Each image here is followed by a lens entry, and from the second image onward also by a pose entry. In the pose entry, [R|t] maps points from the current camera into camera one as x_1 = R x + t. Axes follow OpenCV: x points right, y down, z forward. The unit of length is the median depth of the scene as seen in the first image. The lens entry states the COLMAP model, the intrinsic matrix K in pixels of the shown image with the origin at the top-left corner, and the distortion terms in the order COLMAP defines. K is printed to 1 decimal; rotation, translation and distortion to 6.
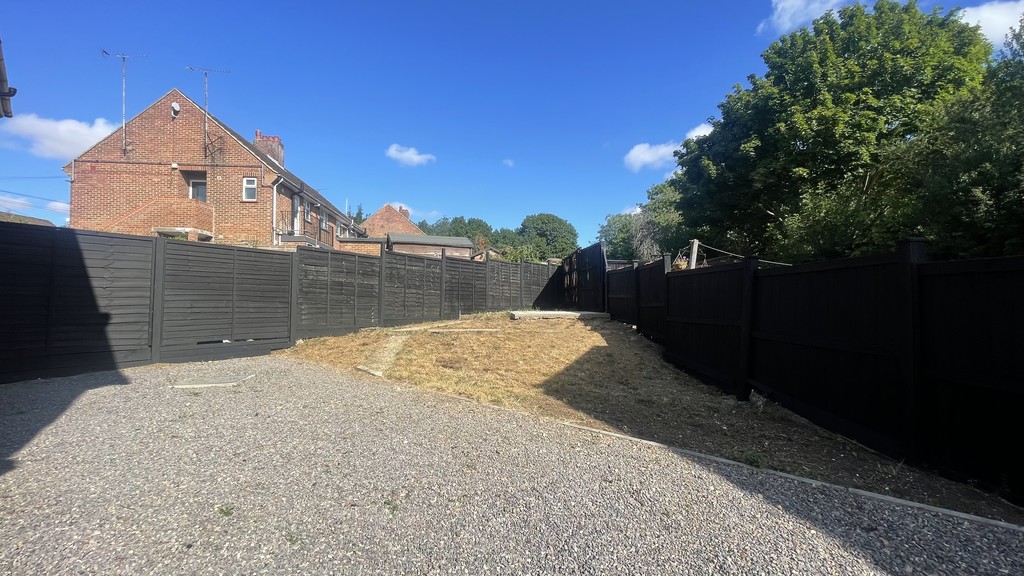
lens RADIAL K [[416.1, 0, 512.8], [0, 416.1, 289.2], [0, 0, 1]] dist [0.008151, 0.000359]
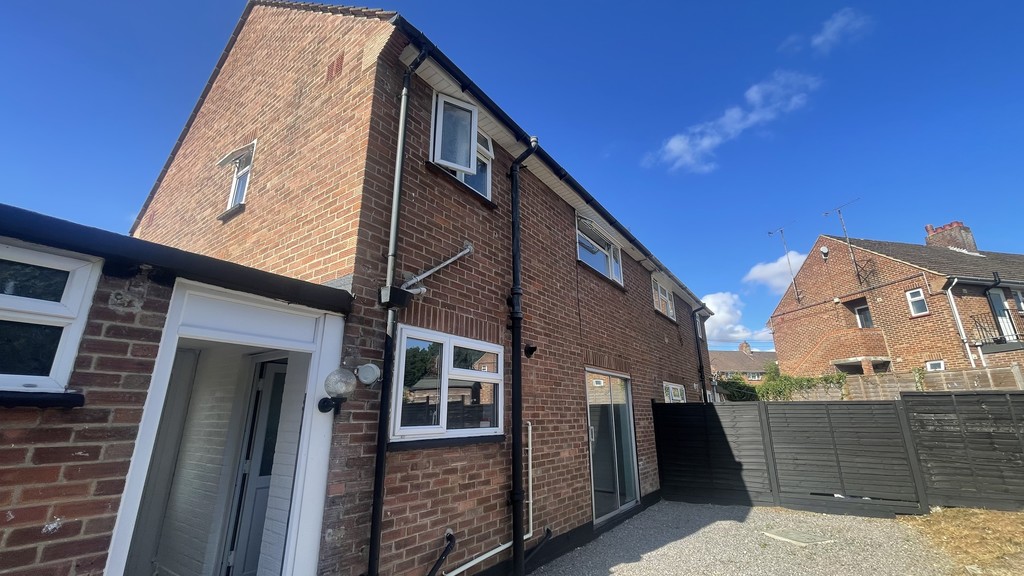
lens RADIAL K [[416.1, 0, 513.1], [0, 416.1, 282.0], [0, 0, 1]] dist [0.008151, 0.000359]
pose [[0.129679, -0.303770, -0.943879, 0.201299], [0.030758, 0.952691, -0.302380, -0.051154], [0.991079, 0.010181, 0.132887, 0.015457]]
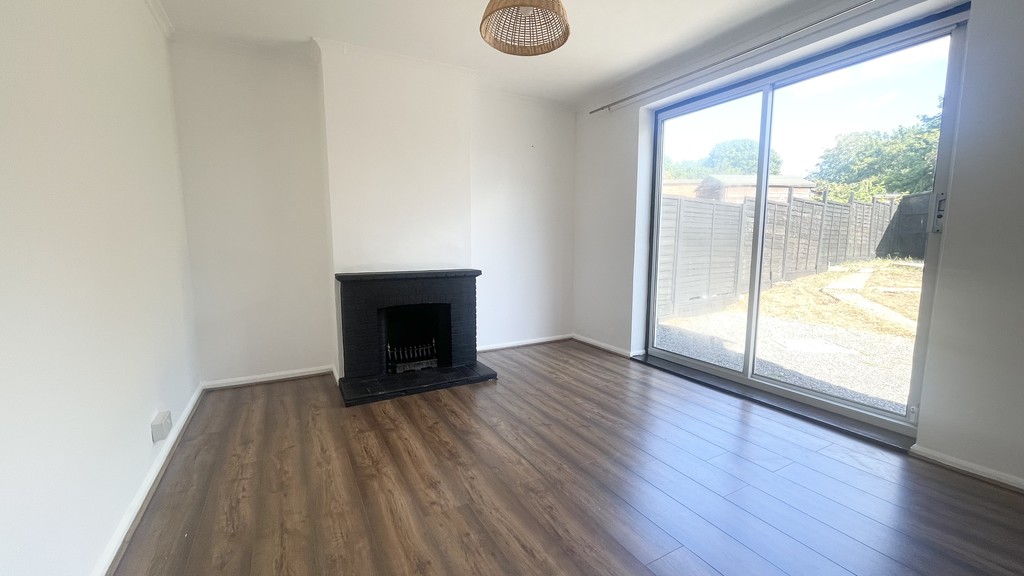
lens RADIAL K [[416.1, 0, 509.8], [0, 416.1, 288.4], [0, 0, 1]] dist [0.008151, 0.000359]
pose [[0.947754, 0.038359, -0.316689, -0.441479], [0.008515, 0.989348, 0.145318, -0.024485], [0.318890, -0.140422, 0.937332, -0.048333]]
